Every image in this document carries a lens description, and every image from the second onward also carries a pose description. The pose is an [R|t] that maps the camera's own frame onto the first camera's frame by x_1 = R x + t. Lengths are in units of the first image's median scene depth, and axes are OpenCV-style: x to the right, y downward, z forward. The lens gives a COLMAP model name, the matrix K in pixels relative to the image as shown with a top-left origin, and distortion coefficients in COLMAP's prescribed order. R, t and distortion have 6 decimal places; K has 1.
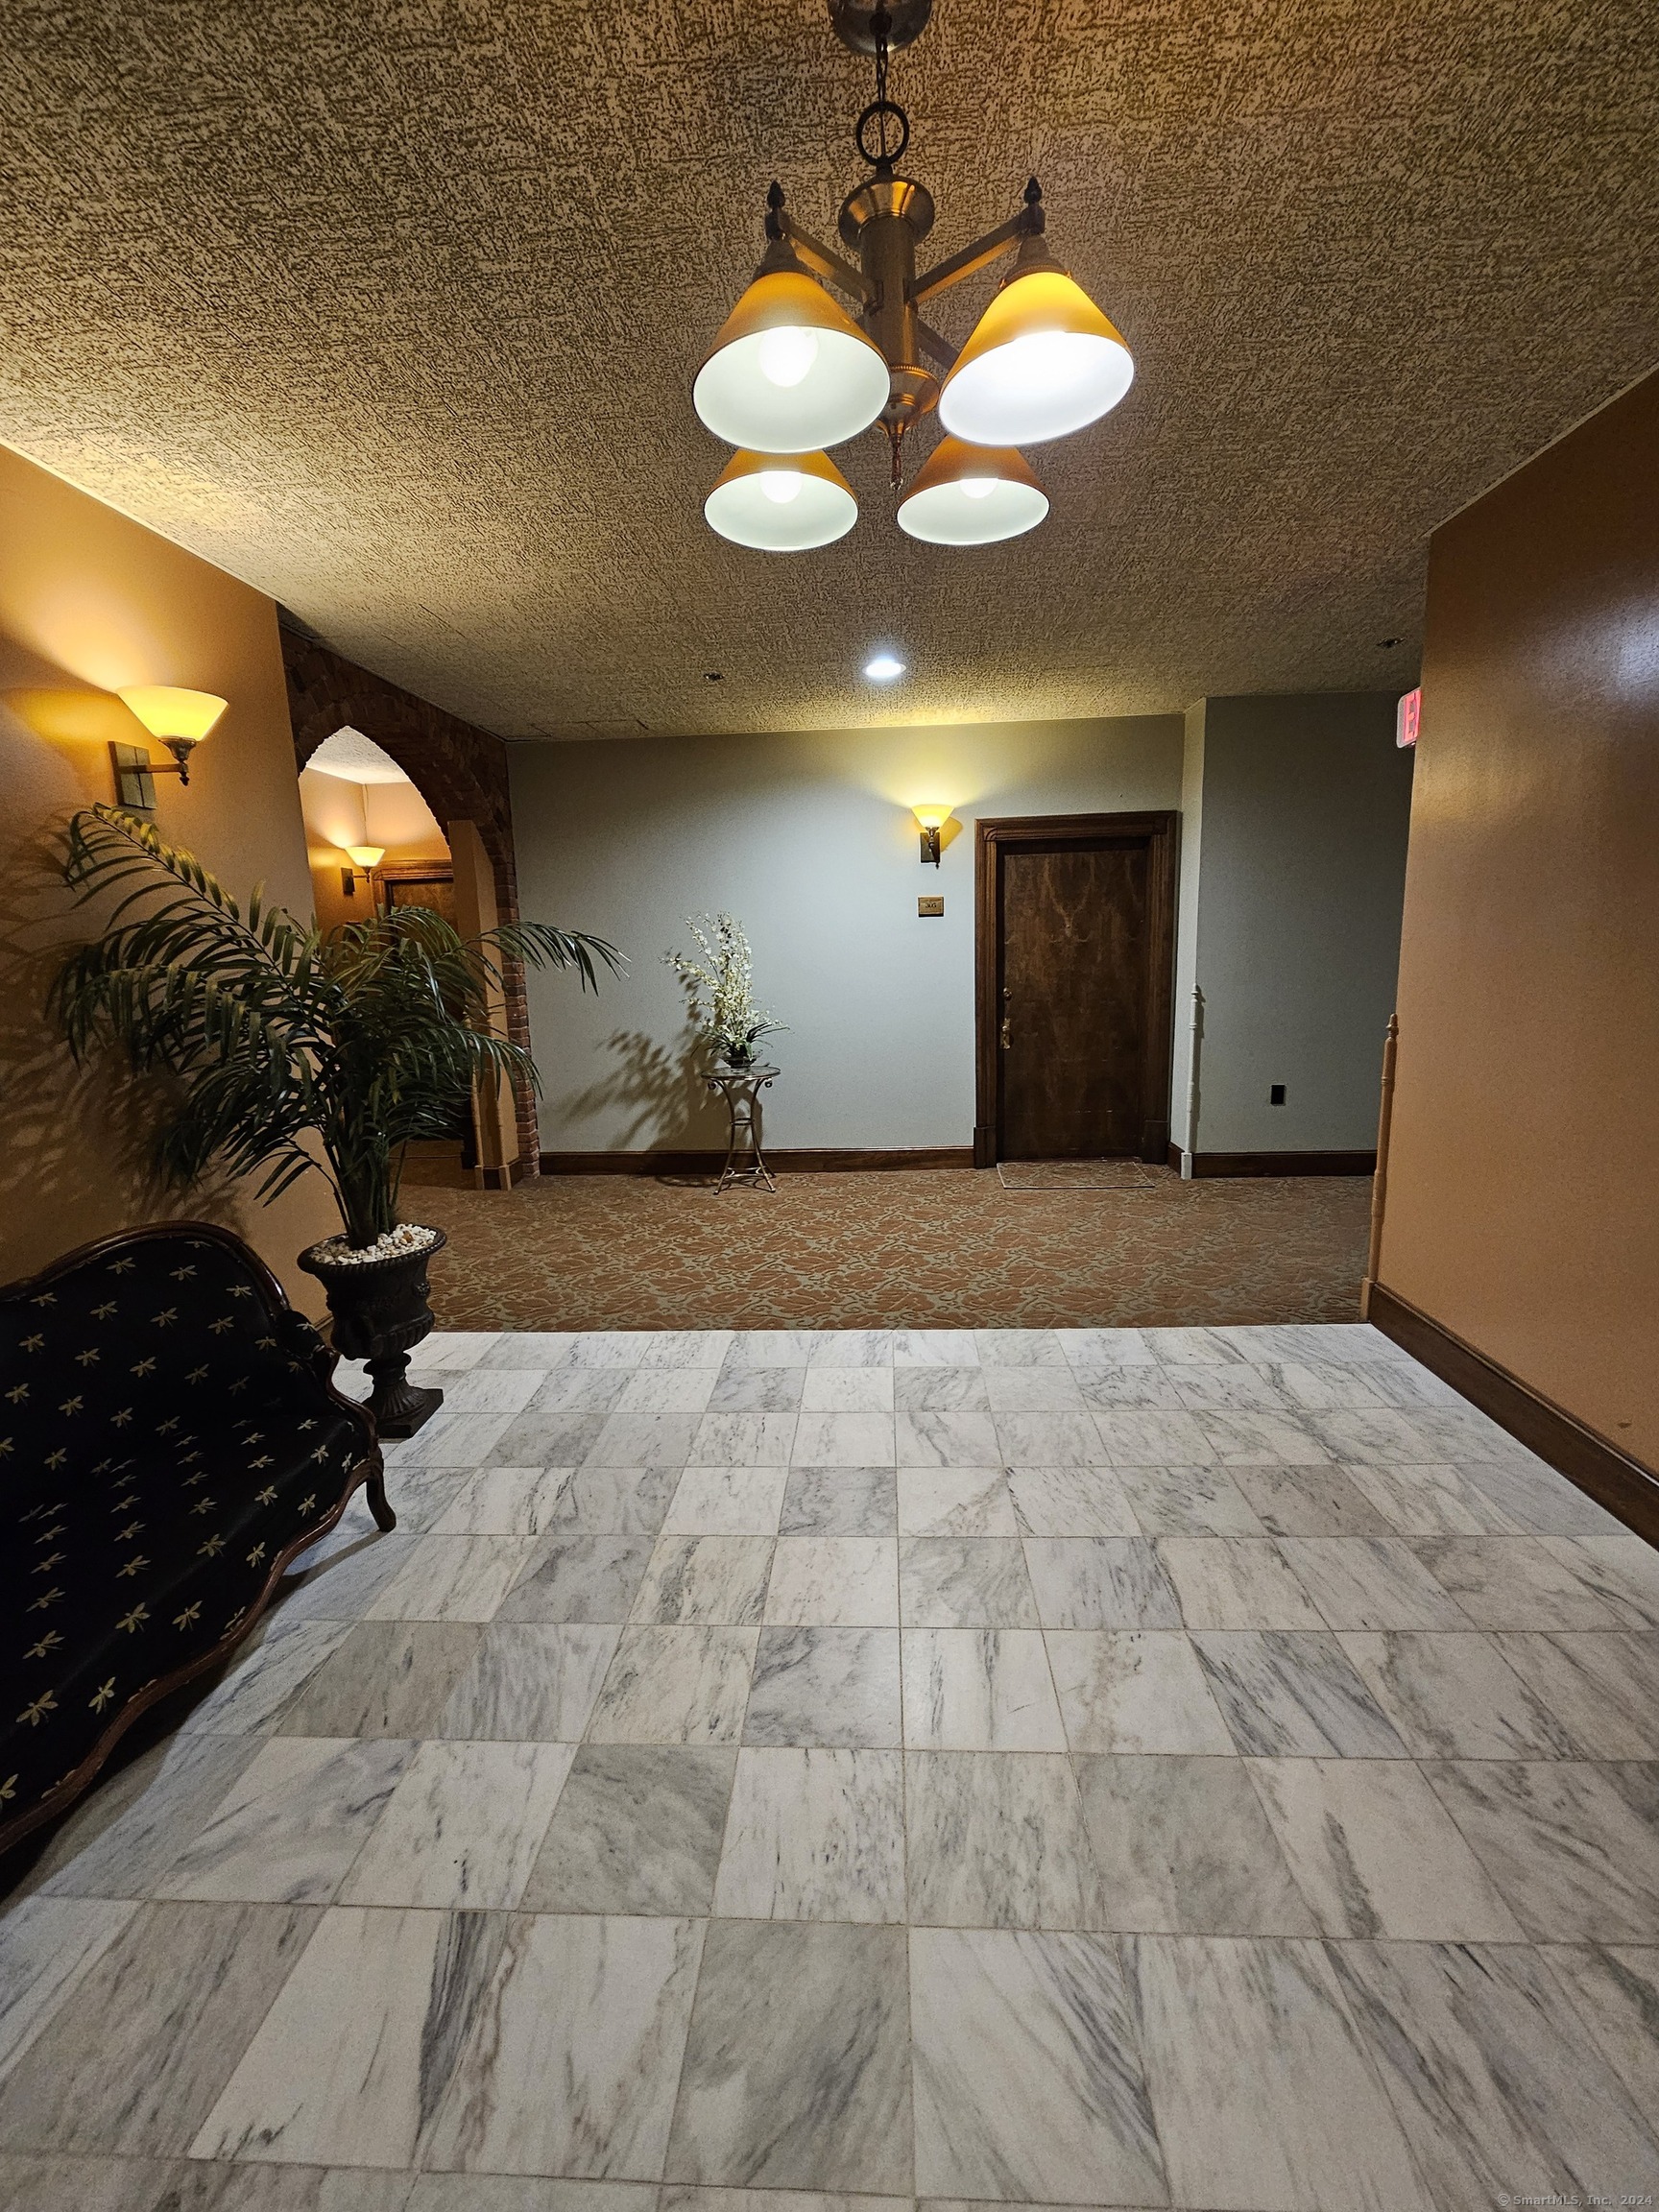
lens RADIAL K [[897.7, 0, 833.1], [0, 897.7, 1102.0], [0, 0, 1]] dist [0.000037, -0.004680]
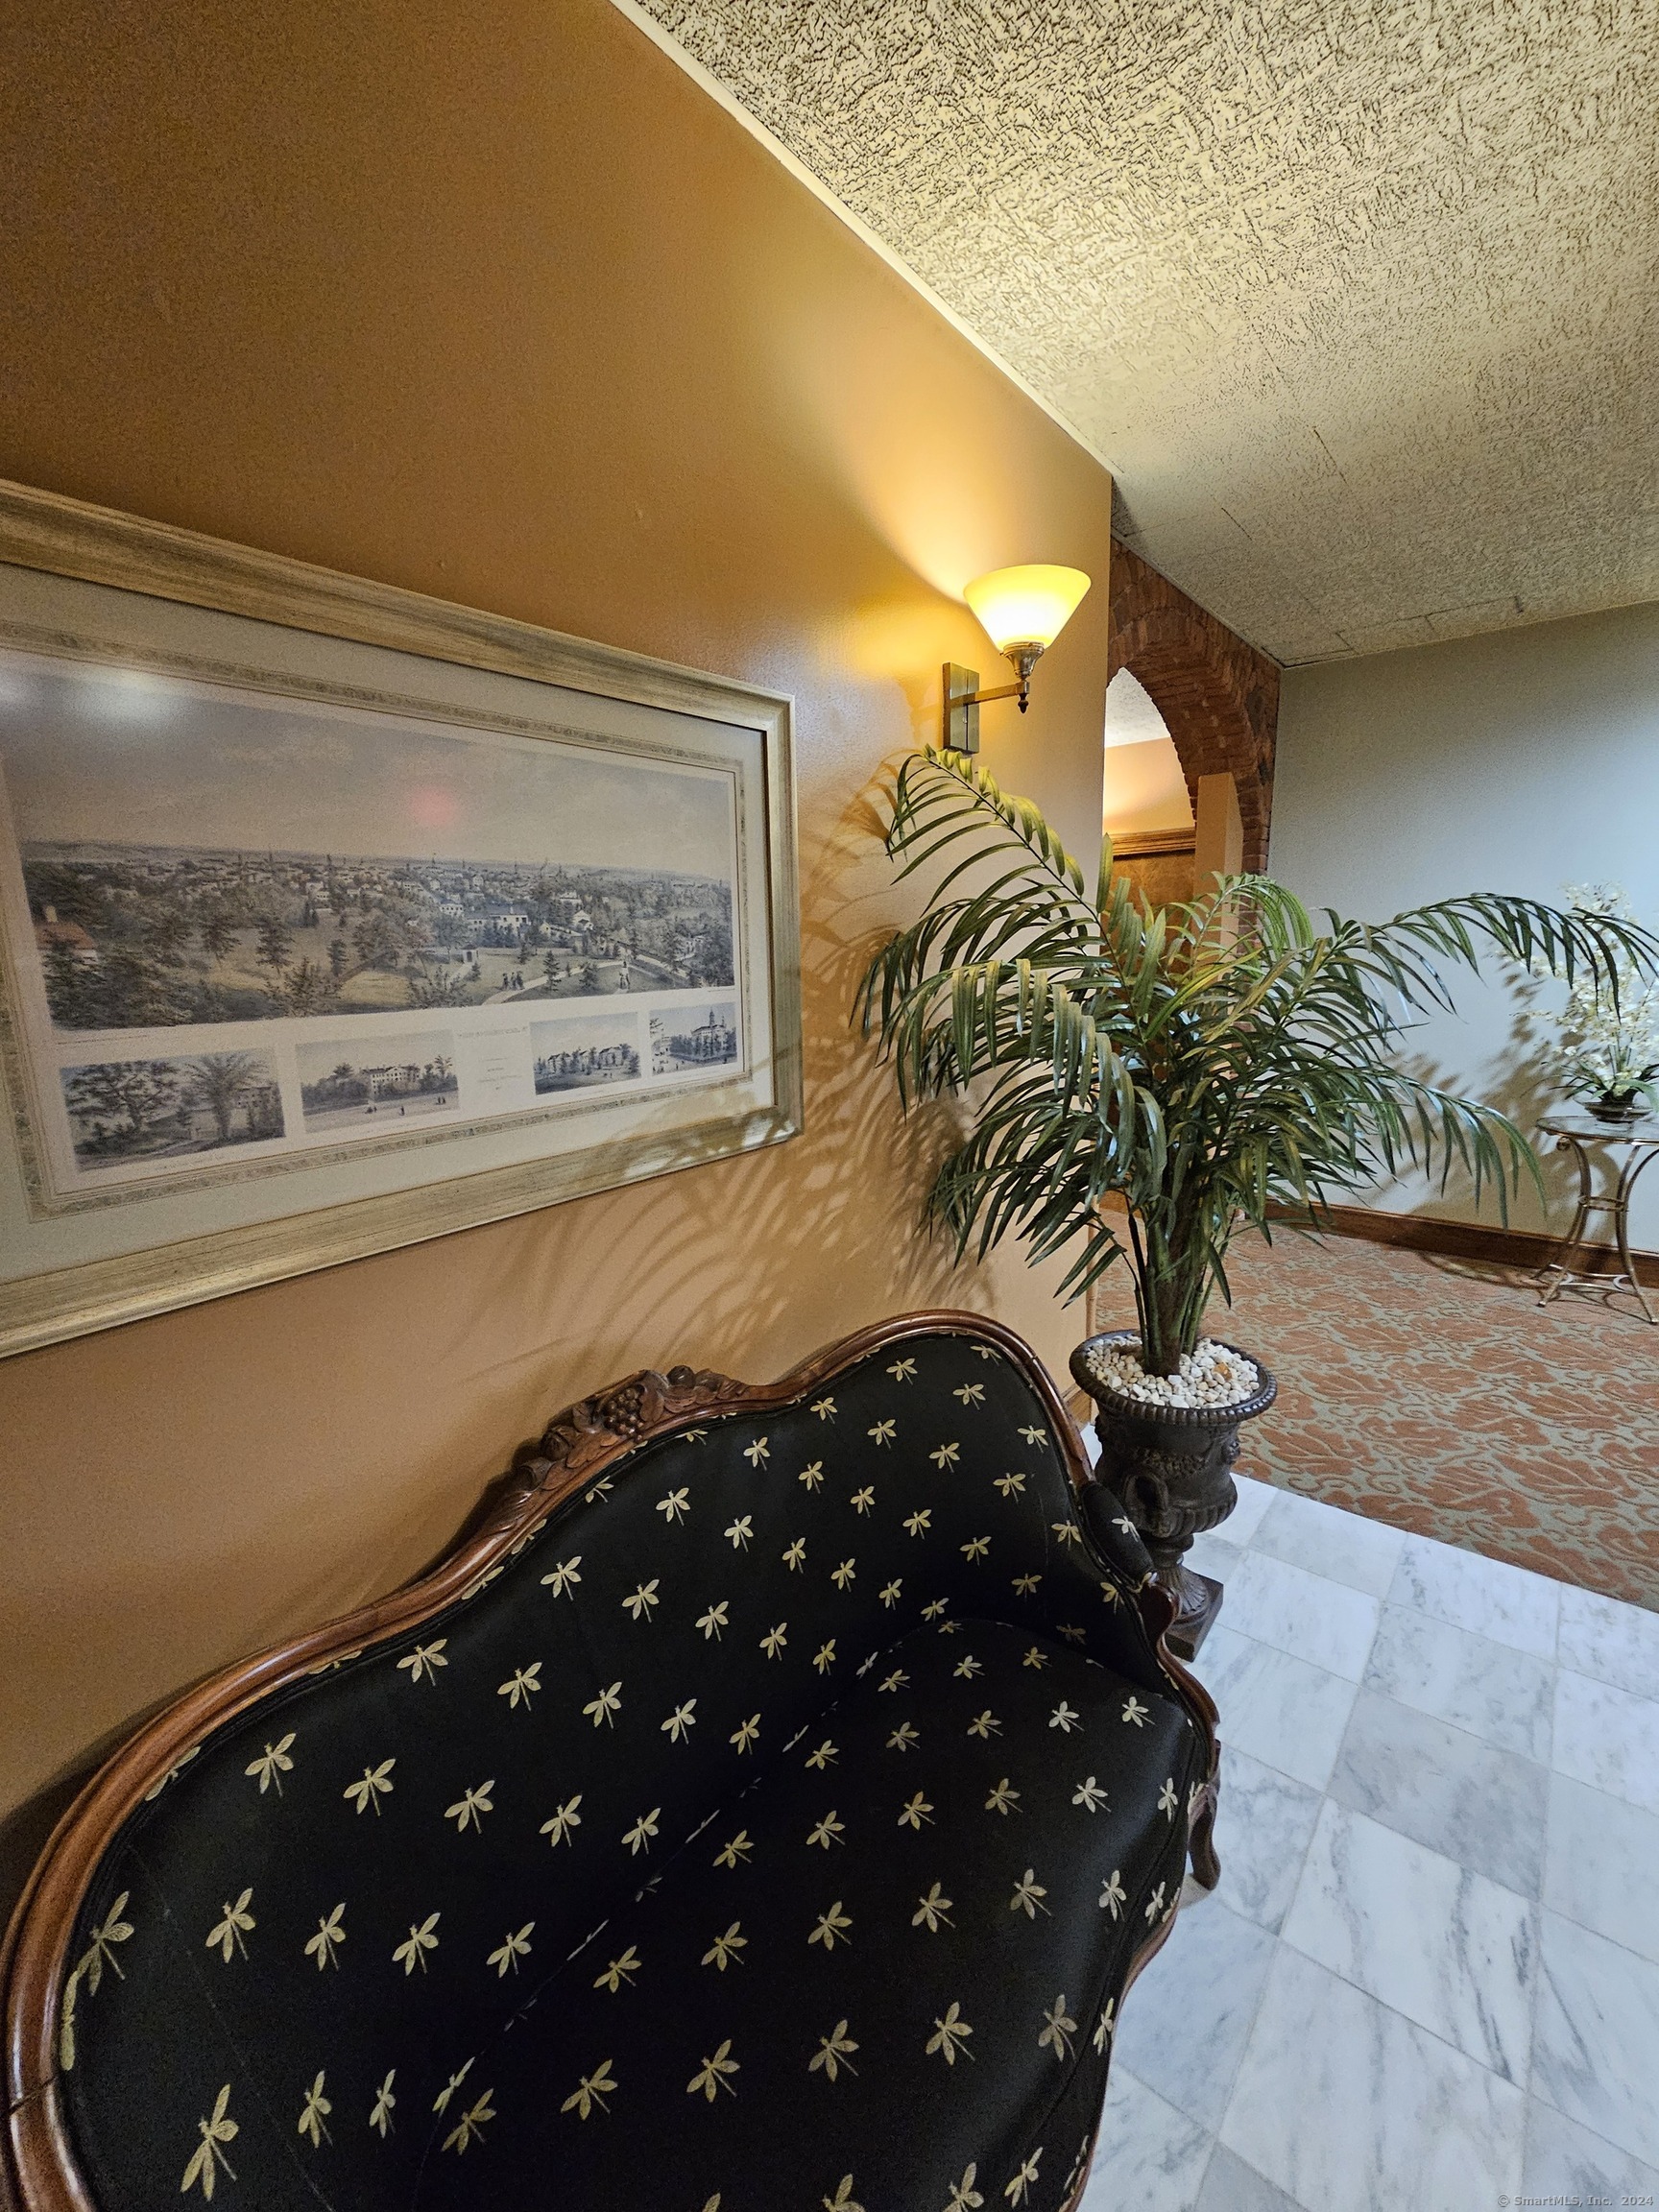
lens RADIAL K [[897.7, 0, 833.1], [0, 897.7, 1102.0], [0, 0, 1]] dist [0.000037, -0.004680]
pose [[0.801820, 0.113001, -0.586784, -0.367324], [-0.102514, 0.993412, 0.051227, -0.057469], [0.588707, 0.019079, 0.808121, 0.310966]]
